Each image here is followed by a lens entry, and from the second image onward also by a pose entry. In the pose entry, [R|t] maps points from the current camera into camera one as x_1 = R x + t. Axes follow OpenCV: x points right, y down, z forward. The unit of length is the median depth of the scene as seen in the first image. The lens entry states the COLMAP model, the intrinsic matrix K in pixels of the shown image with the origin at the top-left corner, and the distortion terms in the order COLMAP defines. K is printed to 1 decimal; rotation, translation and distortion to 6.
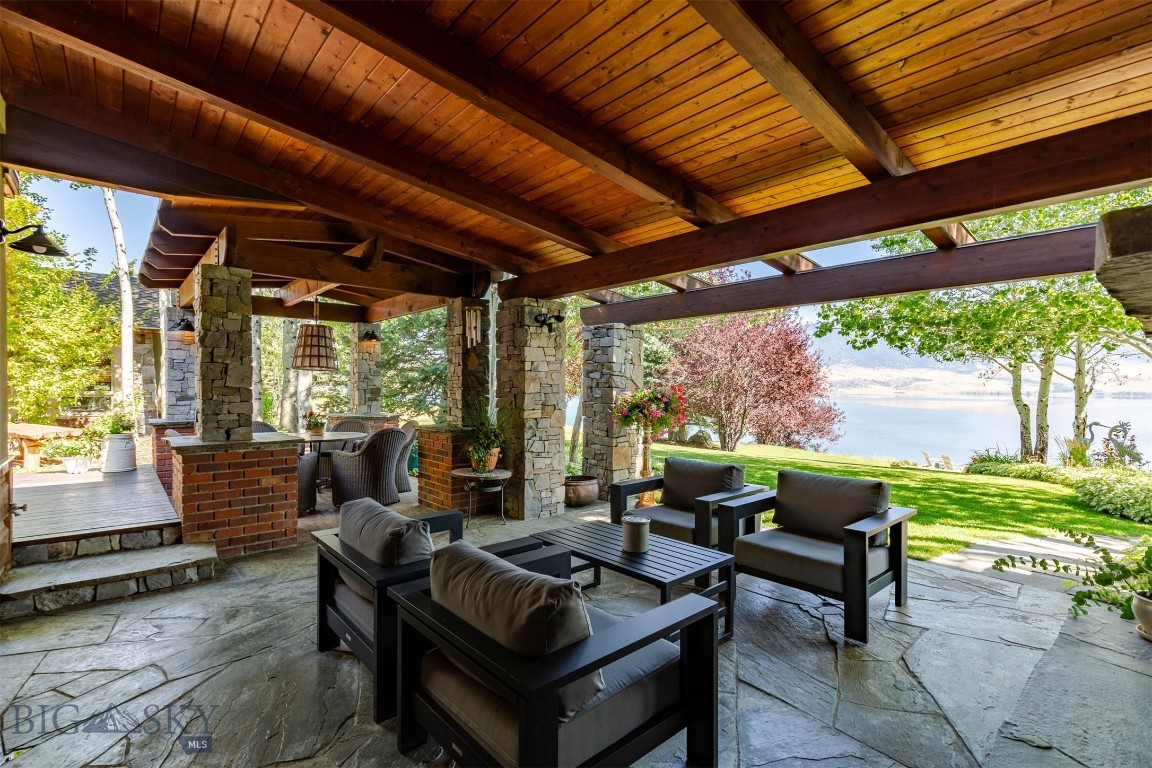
lens RADIAL K [[528.0, 0, 569.0], [0, 528.0, 386.4], [0, 0, 1]] dist [0.002200, 0.000304]
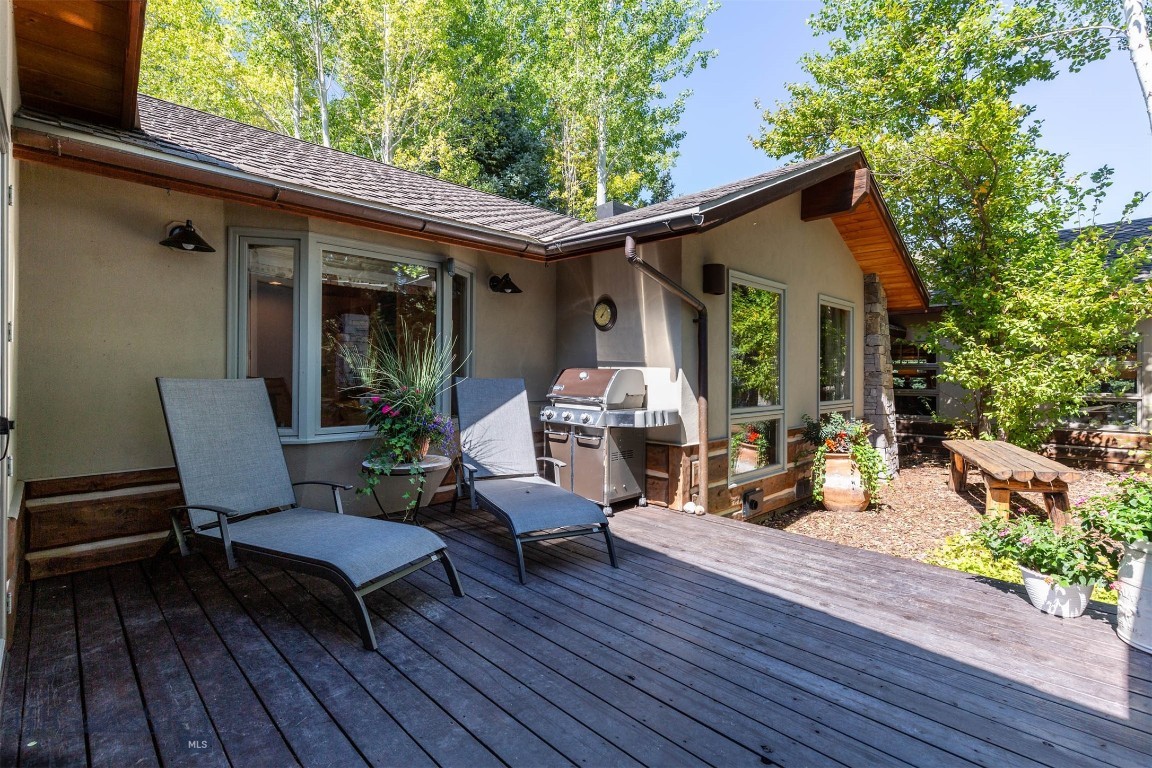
lens RADIAL K [[528.0, 0, 566.0], [0, 528.0, 379.0], [0, 0, 1]] dist [0.002200, 0.000304]
pose [[0.038419, -0.003700, -0.999255, -0.330109], [-0.005971, 0.999974, -0.003932, -0.001776], [0.999244, 0.006118, 0.038396, 0.373197]]
